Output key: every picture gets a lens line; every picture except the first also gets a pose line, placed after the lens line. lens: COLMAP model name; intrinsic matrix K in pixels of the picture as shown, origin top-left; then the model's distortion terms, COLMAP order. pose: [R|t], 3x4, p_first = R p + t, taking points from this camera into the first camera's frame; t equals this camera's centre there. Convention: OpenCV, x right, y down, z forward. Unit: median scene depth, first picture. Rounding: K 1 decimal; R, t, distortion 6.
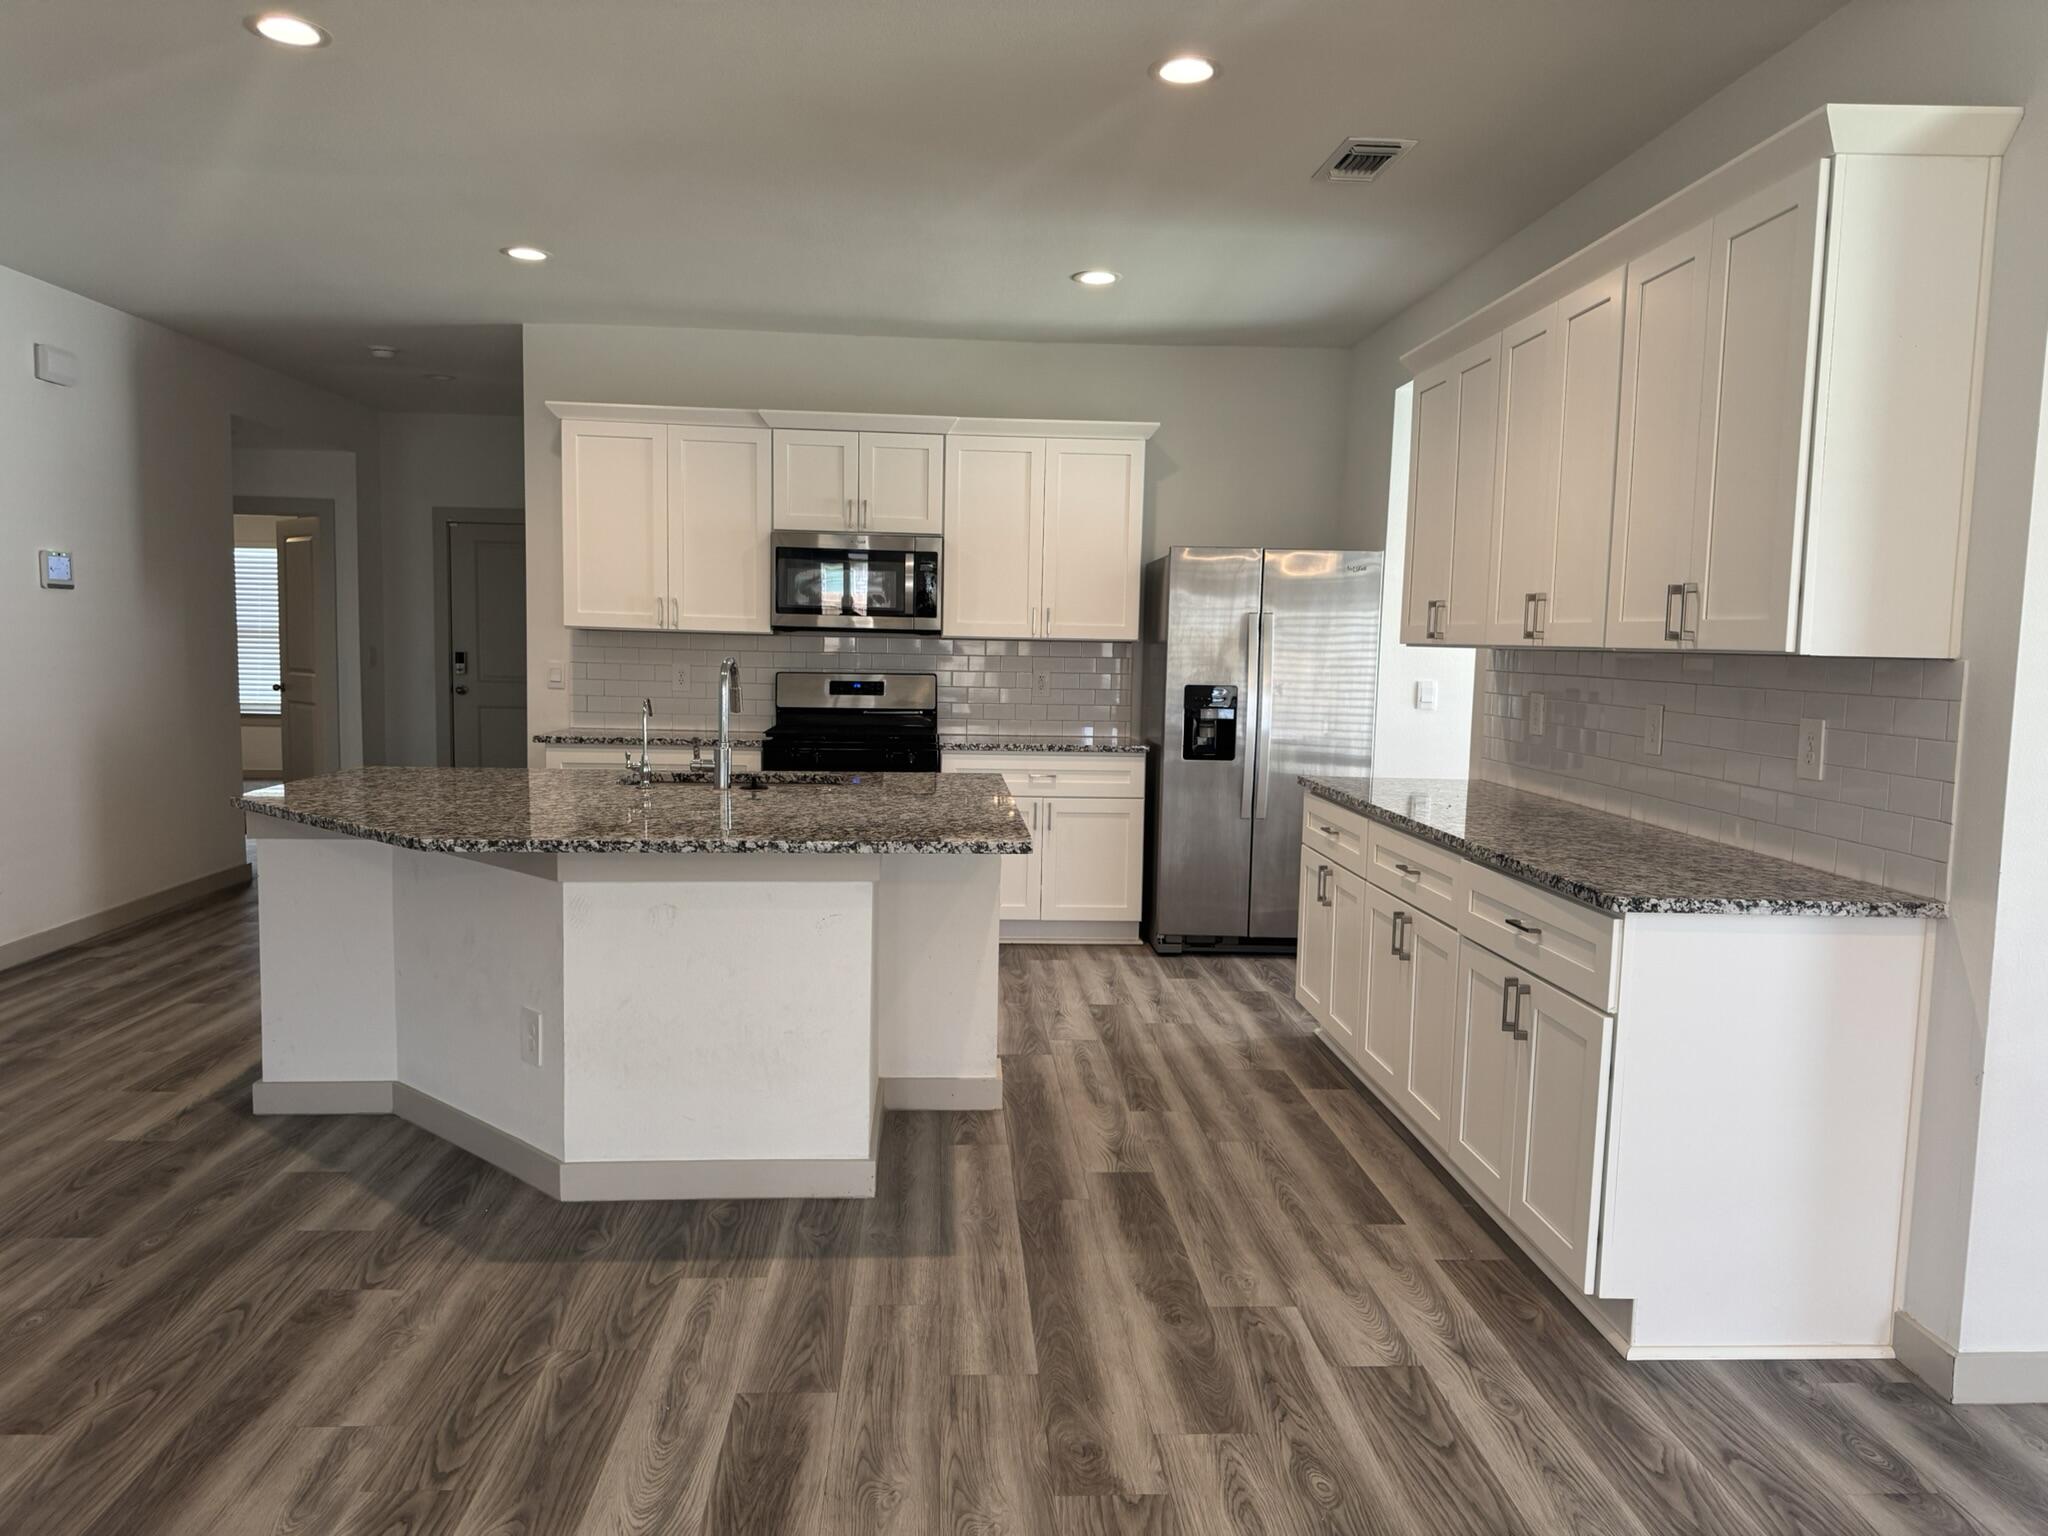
lens RADIAL K [[1451.3, 0, 1032.3], [0, 1451.3, 772.5], [0, 0, 1]] dist [0.045343, -0.062519]
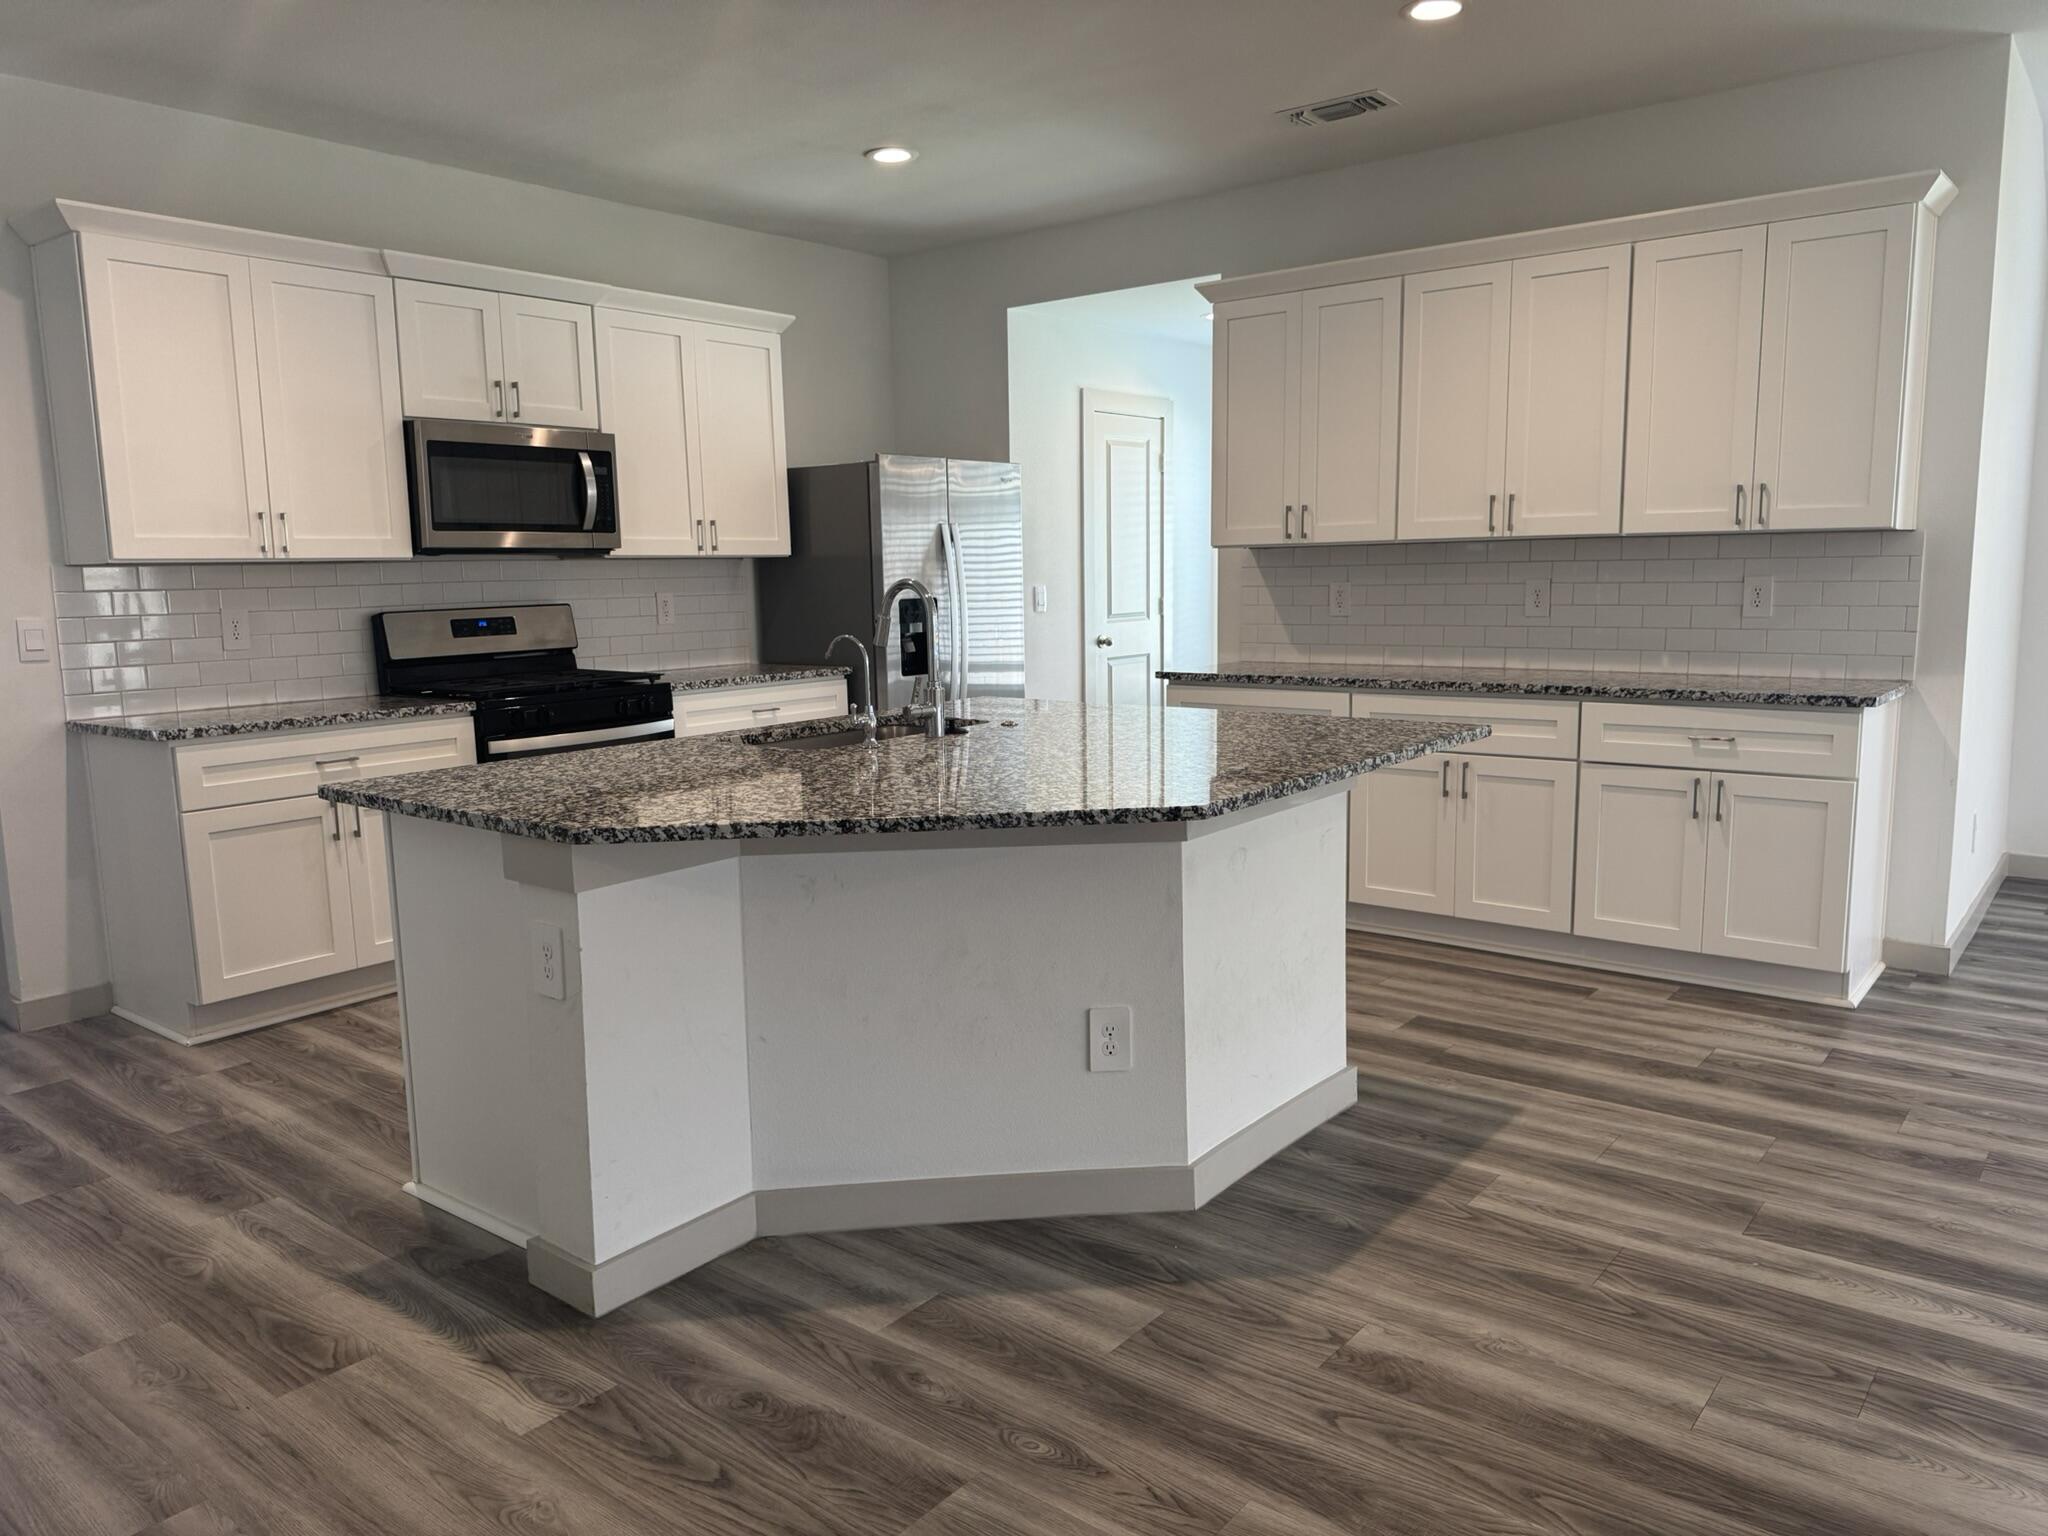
lens RADIAL K [[1451.3, 0, 1032.3], [0, 1451.3, 772.5], [0, 0, 1]] dist [0.045343, -0.062519]
pose [[0.669826, -0.142694, 0.728678, -0.973358], [0.101177, 0.989747, 0.100812, -0.057576], [-0.735593, 0.006199, 0.677396, 0.489210]]
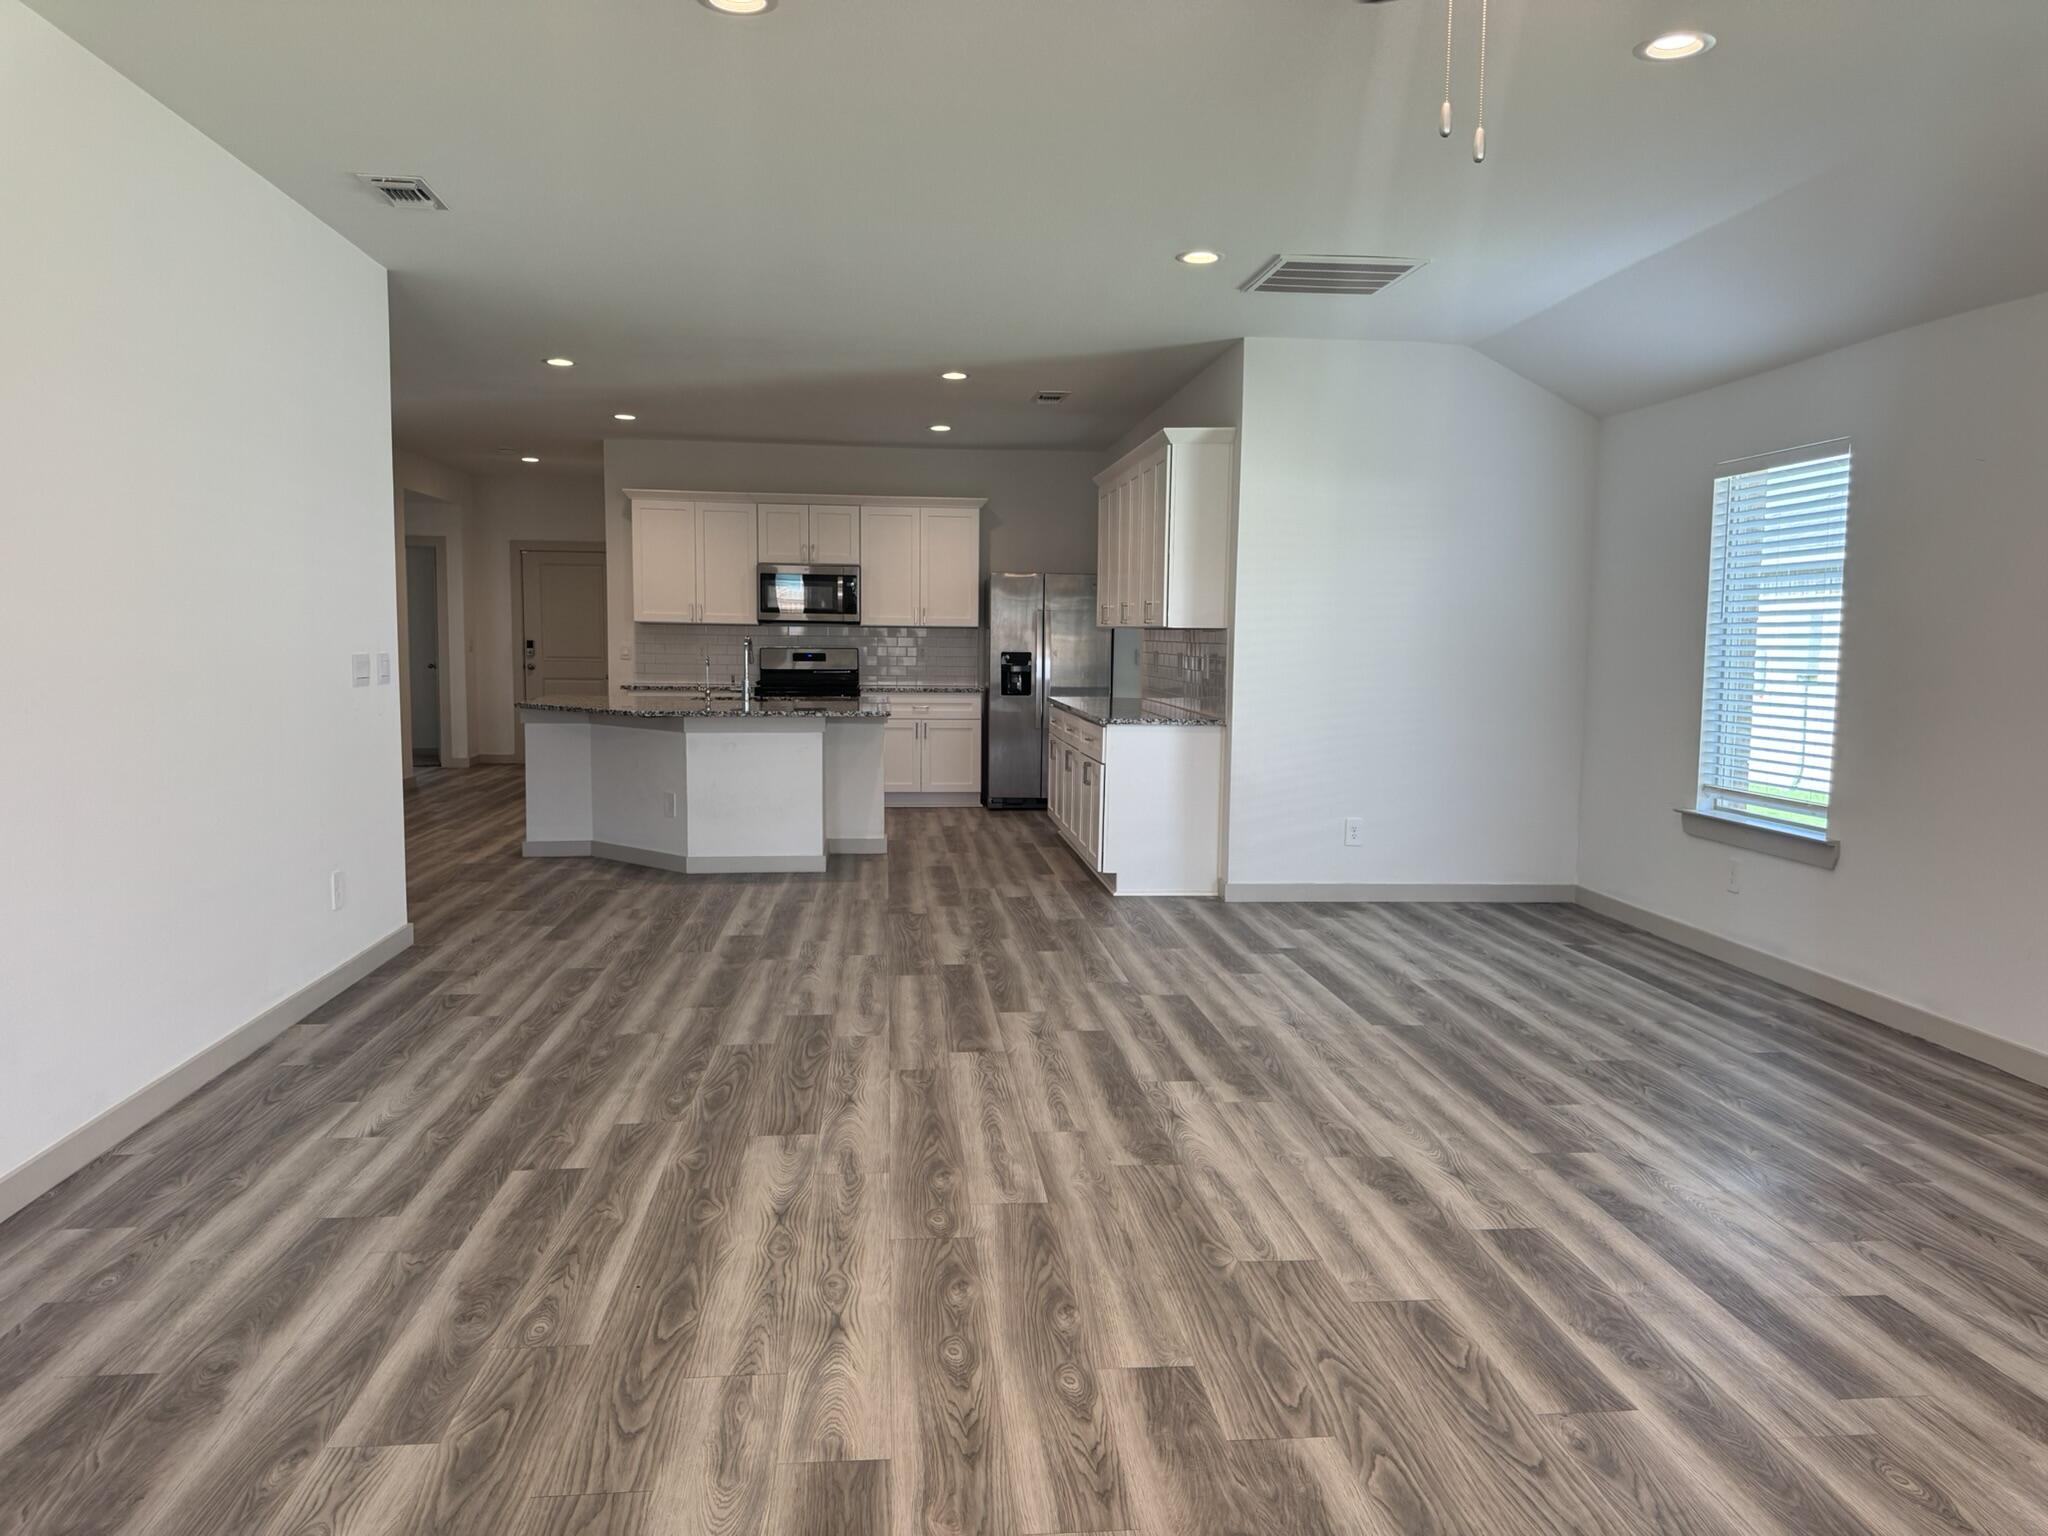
lens RADIAL K [[1451.3, 0, 1032.3], [0, 1451.3, 772.5], [0, 0, 1]] dist [0.045343, -0.062519]
pose [[0.999165, -0.014196, 0.038301, 0.129160], [0.013959, 0.999882, 0.006471, 0.127182], [-0.038389, -0.005931, 0.999245, -1.276092]]
